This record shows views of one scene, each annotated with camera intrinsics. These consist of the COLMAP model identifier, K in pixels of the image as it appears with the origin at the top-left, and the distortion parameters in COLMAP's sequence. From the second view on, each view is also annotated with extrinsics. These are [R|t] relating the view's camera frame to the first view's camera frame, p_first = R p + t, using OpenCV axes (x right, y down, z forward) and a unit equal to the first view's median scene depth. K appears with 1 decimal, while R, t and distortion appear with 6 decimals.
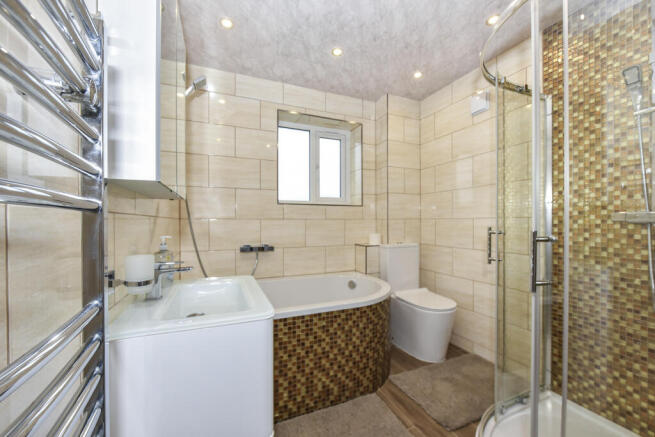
lens RADIAL K [[268.9, 0, 324.3], [0, 268.9, 218.3], [0, 0, 1]] dist [-0.002880, -0.000375]
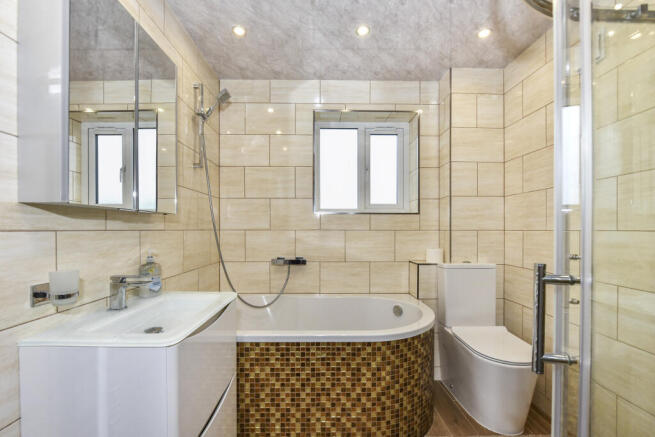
lens RADIAL K [[288.2, 0, 328.3], [0, 288.2, 225.5], [0, 0, 1]] dist [-0.005401, 0.000101]
pose [[0.924049, -0.000101, -0.382275, 0.330980], [0.001027, 0.999997, 0.002219, -0.019142], [0.382274, -0.002444, 0.924046, 0.150822]]
